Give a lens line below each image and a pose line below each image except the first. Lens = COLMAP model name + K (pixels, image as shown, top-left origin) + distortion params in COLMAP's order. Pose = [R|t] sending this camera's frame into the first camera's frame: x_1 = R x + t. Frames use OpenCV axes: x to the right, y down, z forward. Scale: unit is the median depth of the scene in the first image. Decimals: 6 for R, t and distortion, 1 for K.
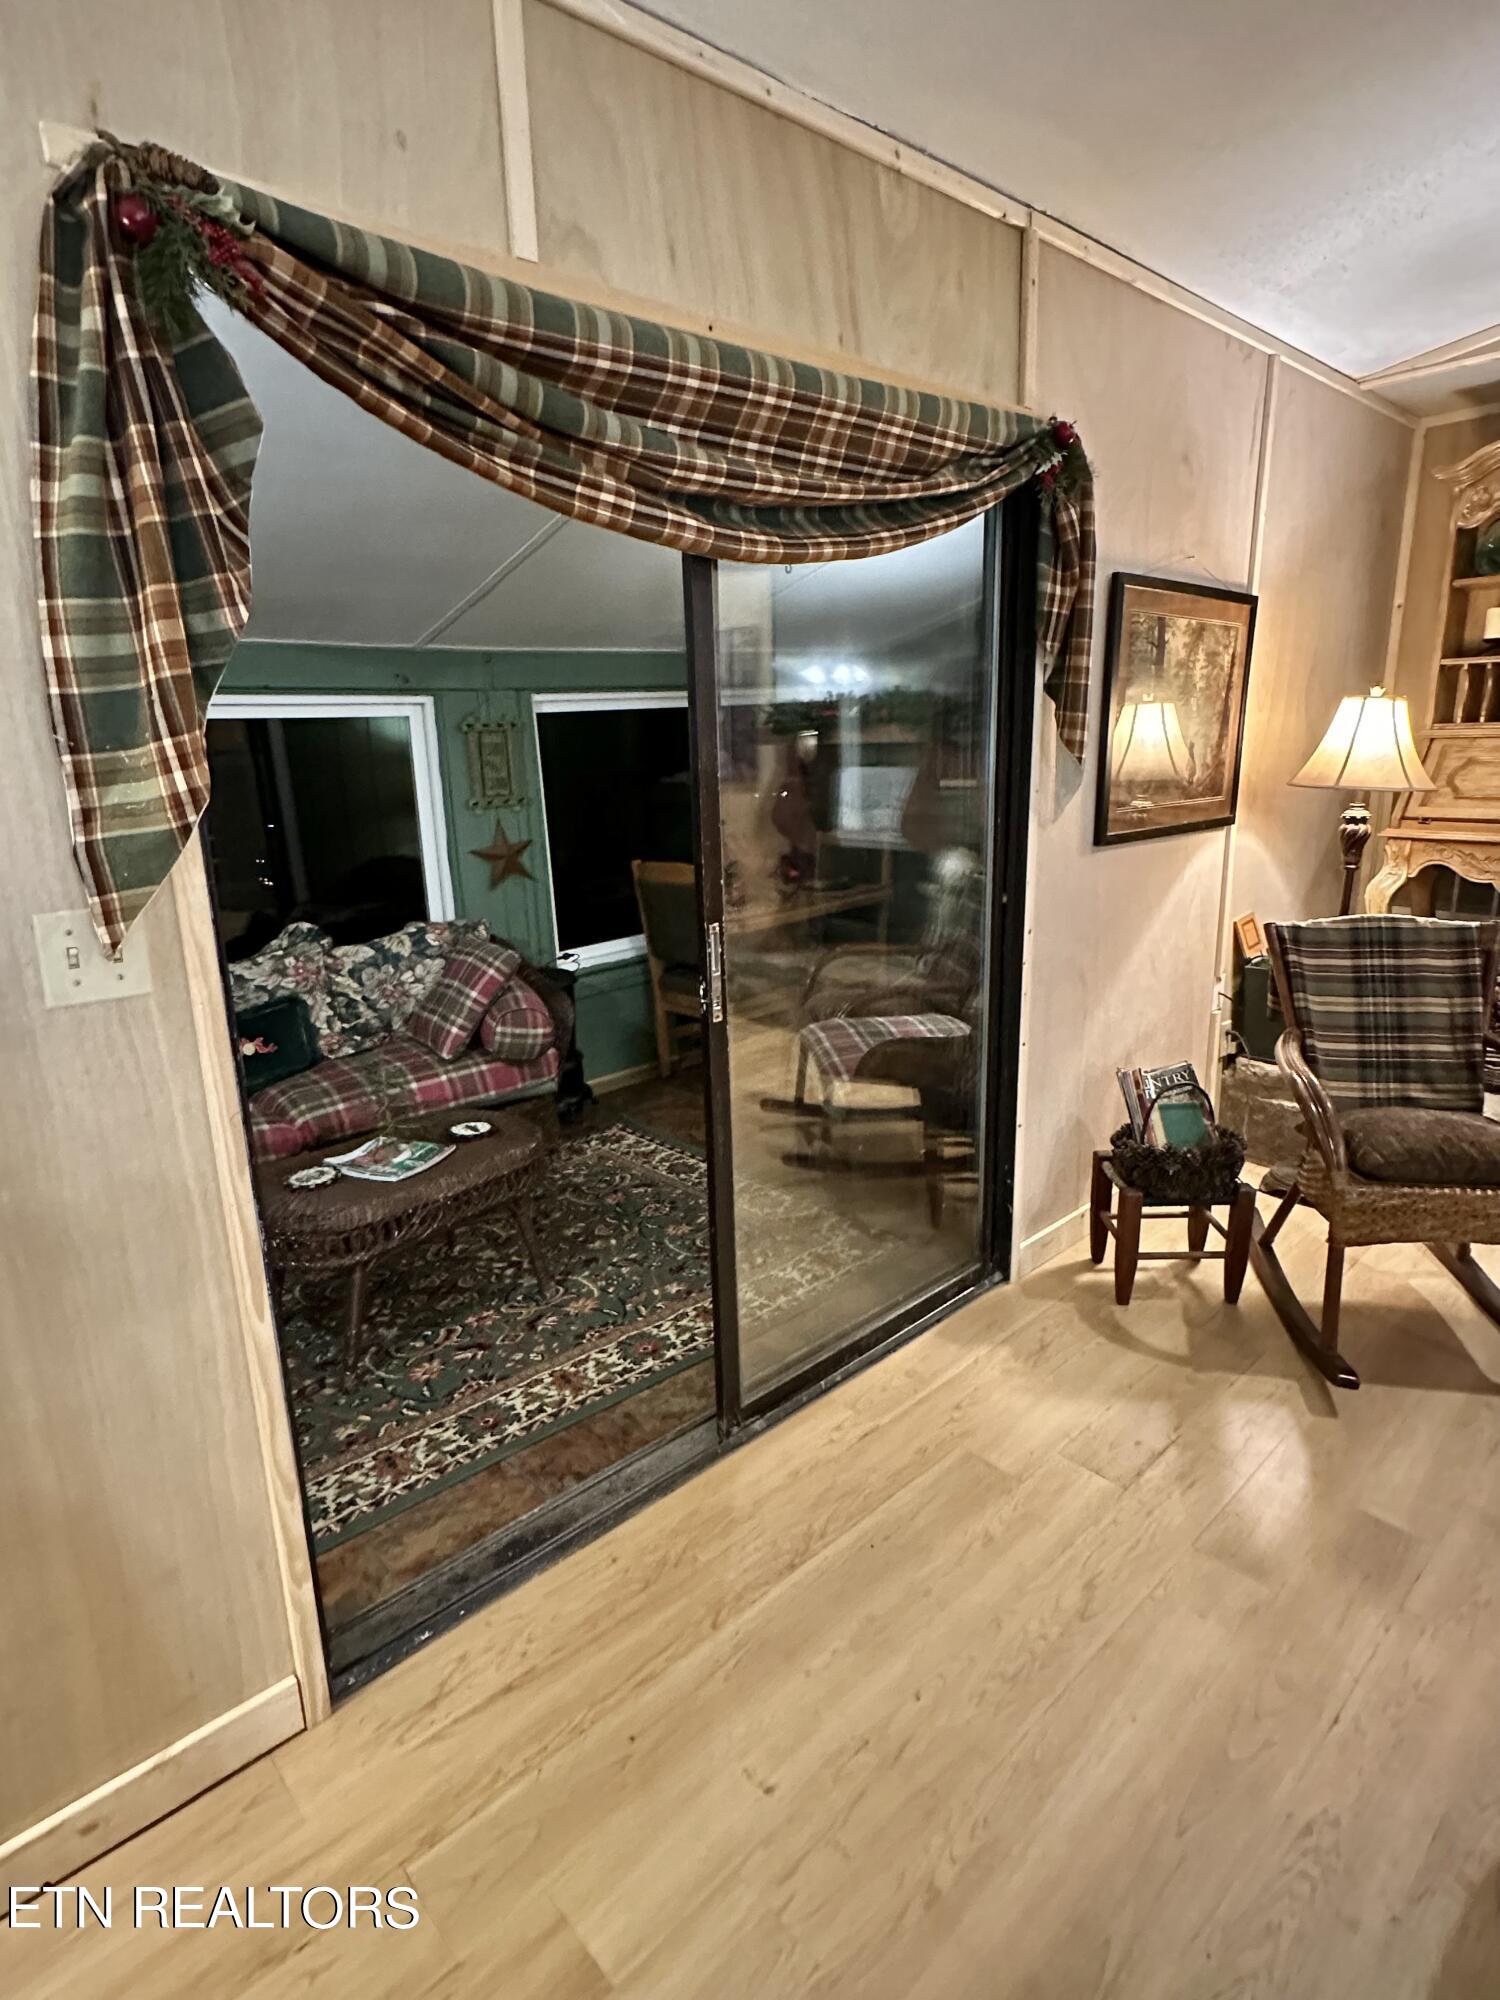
lens RADIAL K [[1053.1, 0, 736.4], [0, 1053.1, 991.1], [0, 0, 1]] dist [-0.003430, 0.000836]
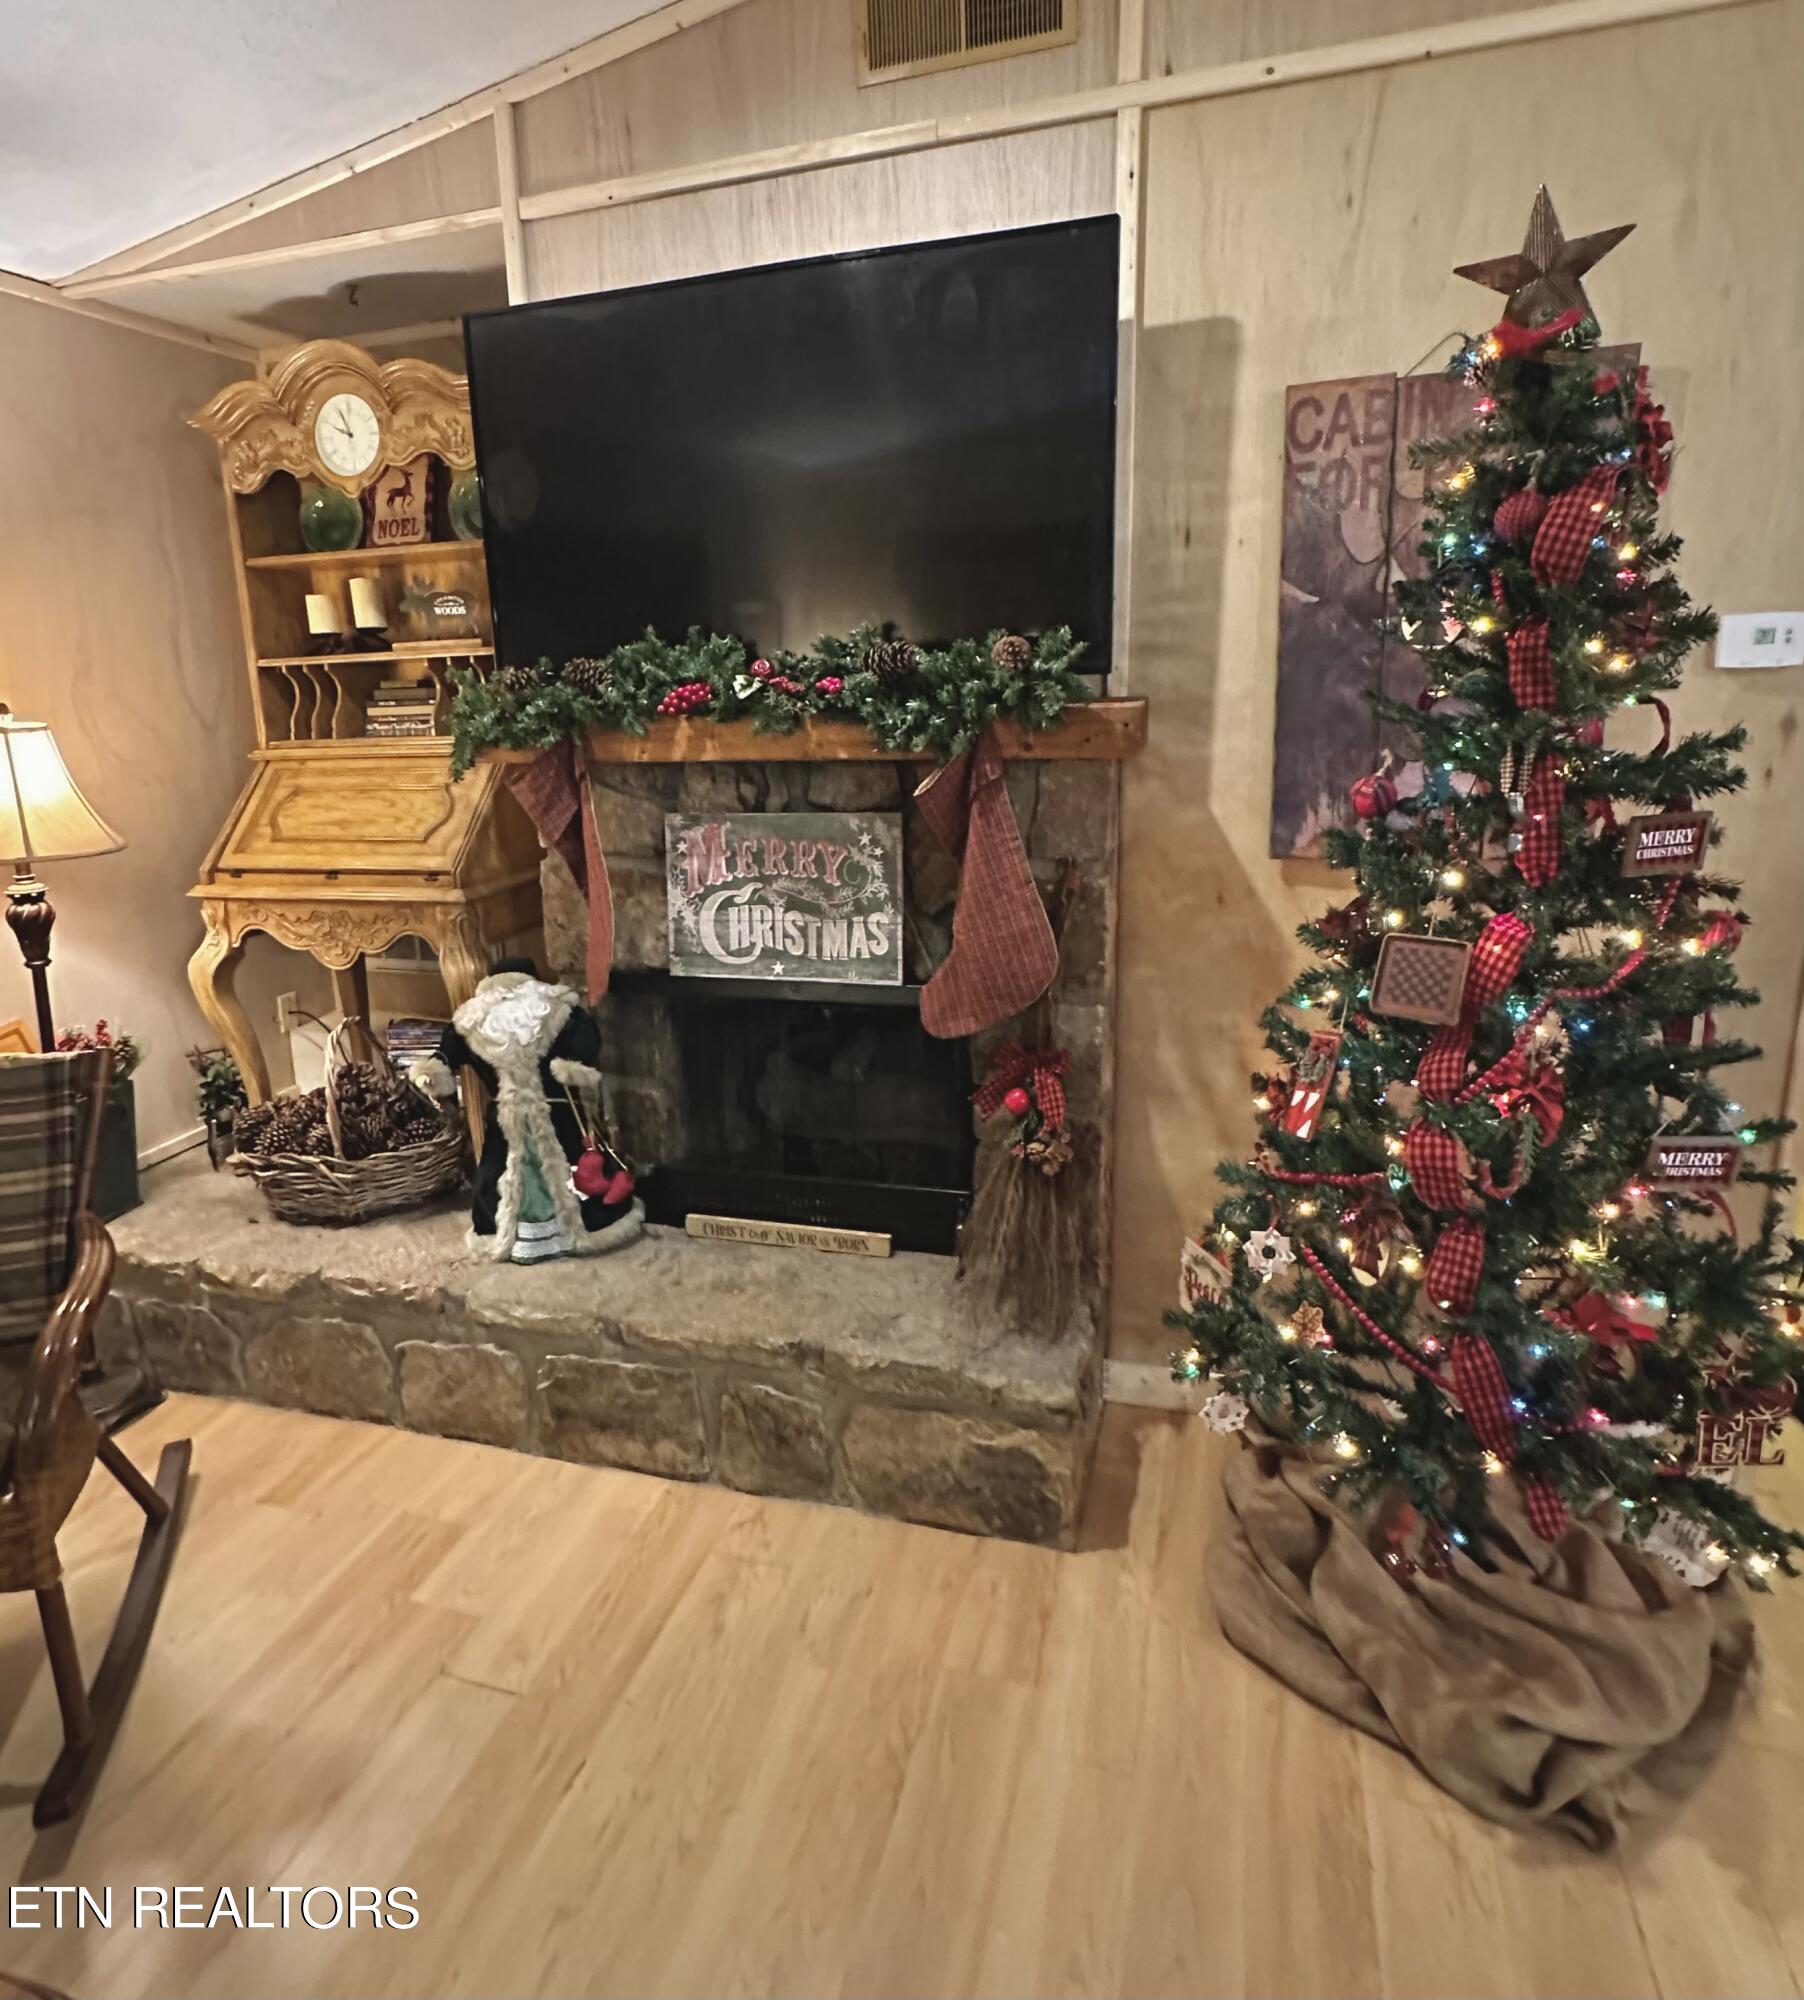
lens RADIAL K [[1182.9, 0, 869.2], [0, 1182.9, 937.7], [0, 0, 1]] dist [0.000290, -0.000507]
pose [[0.864433, -0.124709, 0.487034, 0.629857], [0.139372, 0.990221, 0.006184, -0.057613], [-0.483043, 0.062534, 0.873361, 0.037084]]
